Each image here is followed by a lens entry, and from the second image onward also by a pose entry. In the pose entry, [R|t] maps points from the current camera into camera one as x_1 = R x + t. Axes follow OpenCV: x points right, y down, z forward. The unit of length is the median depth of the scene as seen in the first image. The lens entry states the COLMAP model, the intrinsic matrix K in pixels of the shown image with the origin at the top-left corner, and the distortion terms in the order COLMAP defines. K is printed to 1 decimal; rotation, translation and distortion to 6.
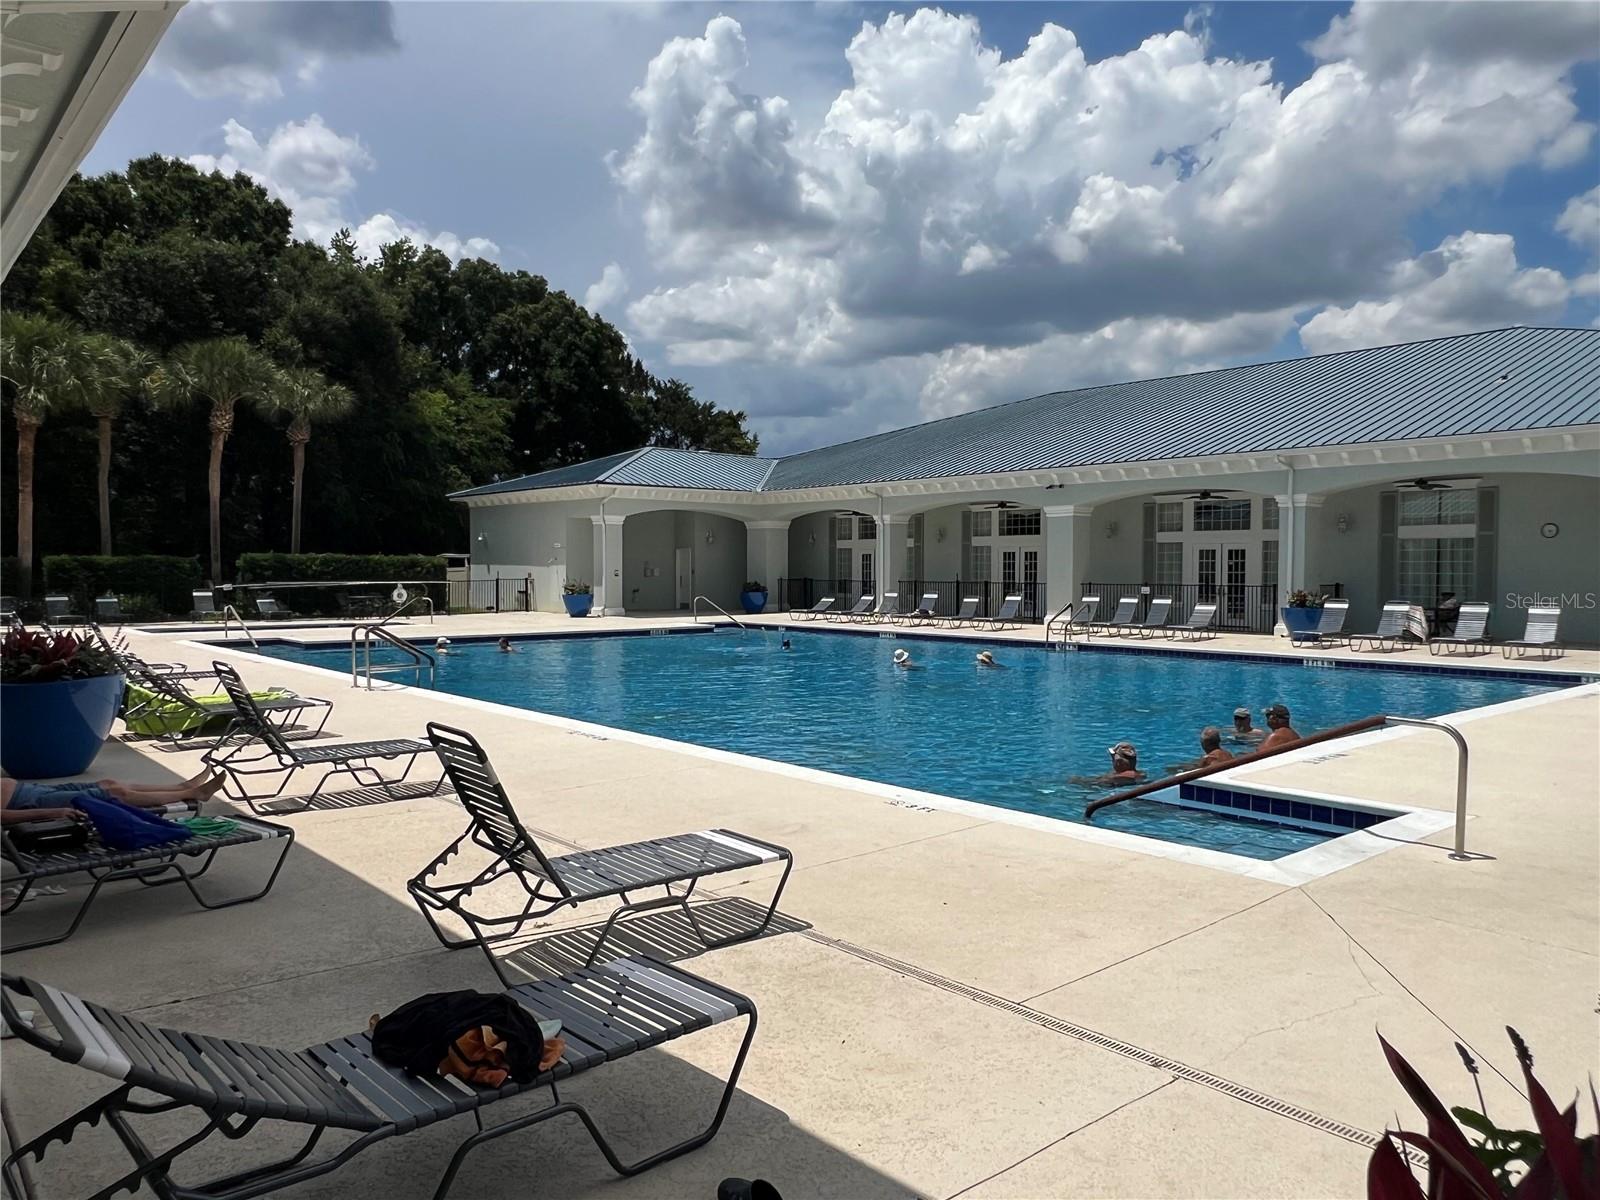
lens RADIAL K [[1141.9, 0, 801.7], [0, 1141.9, 585.5], [0, 0, 1]] dist [0.002578, -0.001081]
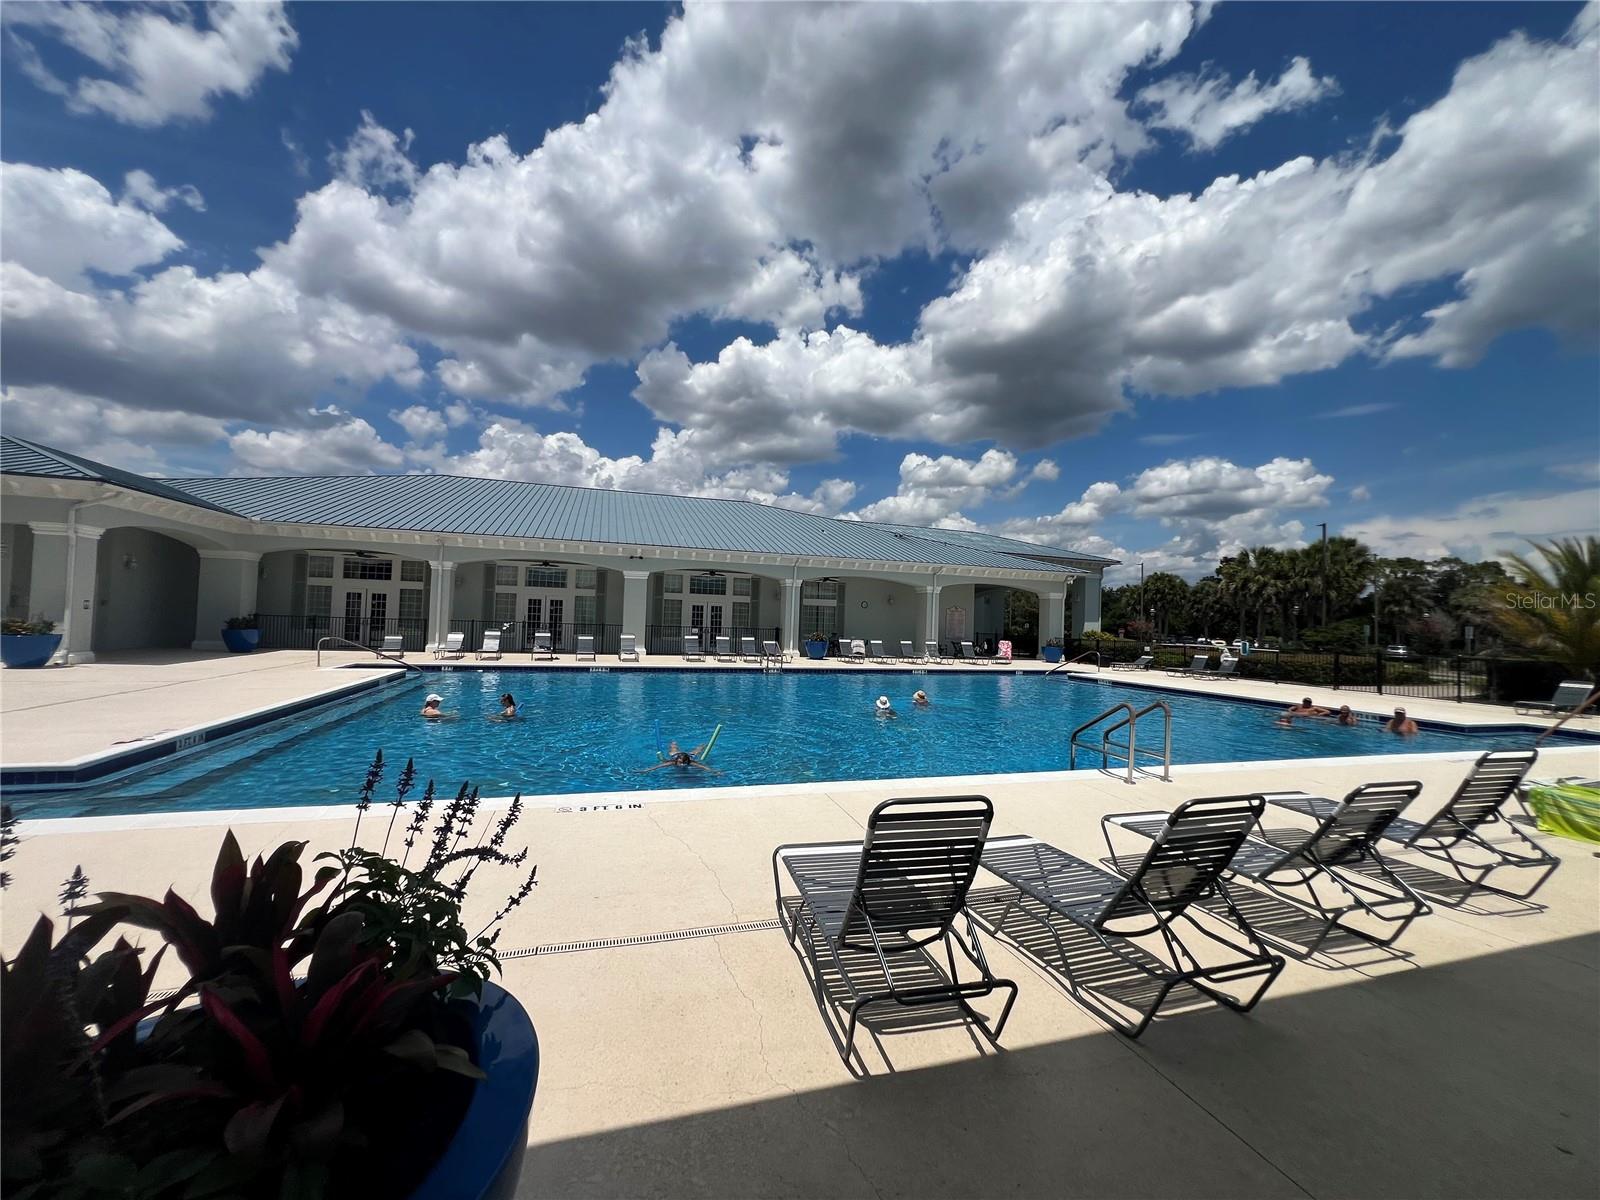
lens RADIAL K [[641.0, 0, 793.7], [0, 641.0, 585.8], [0, 0, 1]] dist [0.007662, -0.001113]
pose [[0.413761, 0.061343, 0.908317, -0.371010], [-0.018526, 0.998088, -0.058966, -0.006522], [-0.910197, 0.007570, 0.414106, 0.424996]]
